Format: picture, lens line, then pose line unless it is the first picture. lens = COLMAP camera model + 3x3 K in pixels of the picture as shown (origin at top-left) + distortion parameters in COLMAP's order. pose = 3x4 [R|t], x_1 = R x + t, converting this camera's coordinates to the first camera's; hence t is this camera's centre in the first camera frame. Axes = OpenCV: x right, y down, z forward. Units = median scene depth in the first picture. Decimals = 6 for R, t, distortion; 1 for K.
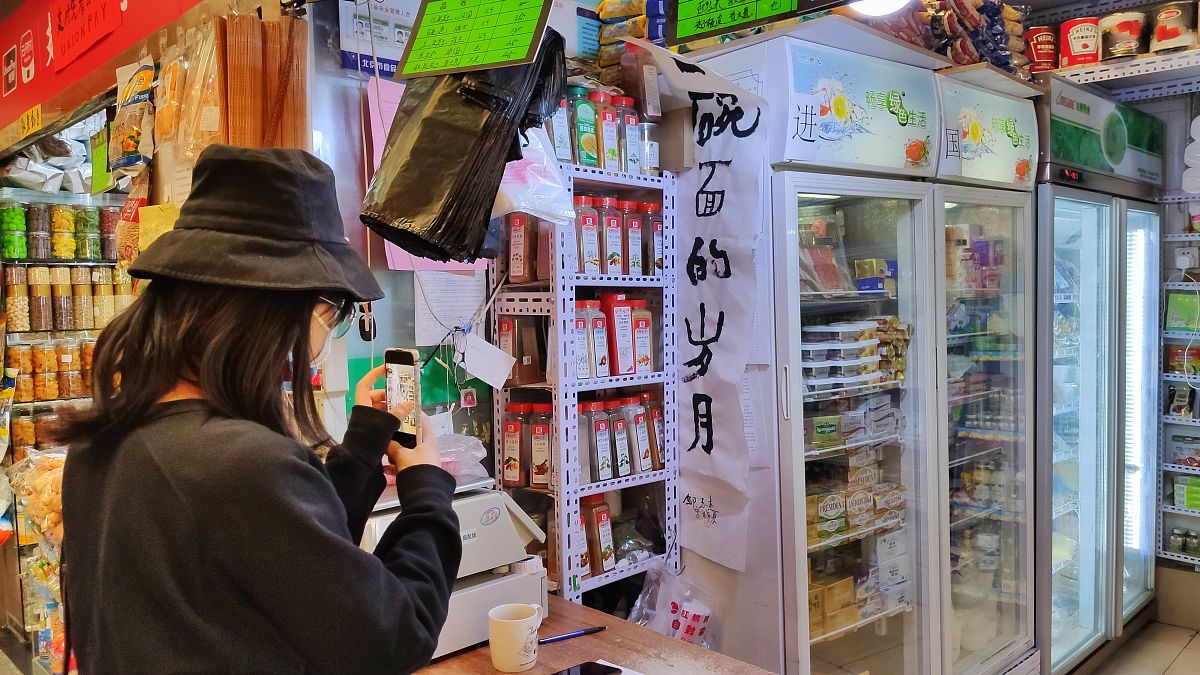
lens RADIAL K [[898.7, 0, 595.9], [0, 898.7, 343.6], [0, 0, 1]] dist [0.026035, -0.053793]
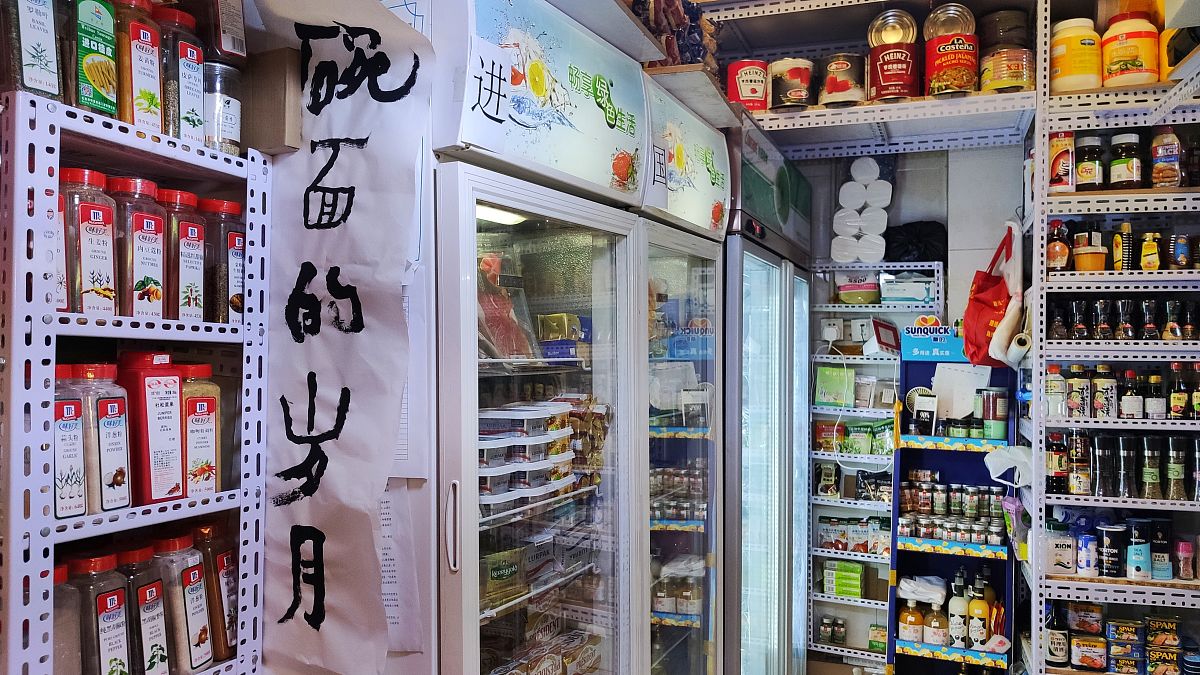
lens RADIAL K [[898.7, 0, 589.1], [0, 898.7, 349.6], [0, 0, 1]] dist [0.026035, -0.053793]
pose [[0.908002, 0.029242, 0.417945, 0.035141], [-0.005184, 0.998269, -0.058583, -0.026157], [-0.418935, 0.051026, 0.906581, 0.378071]]
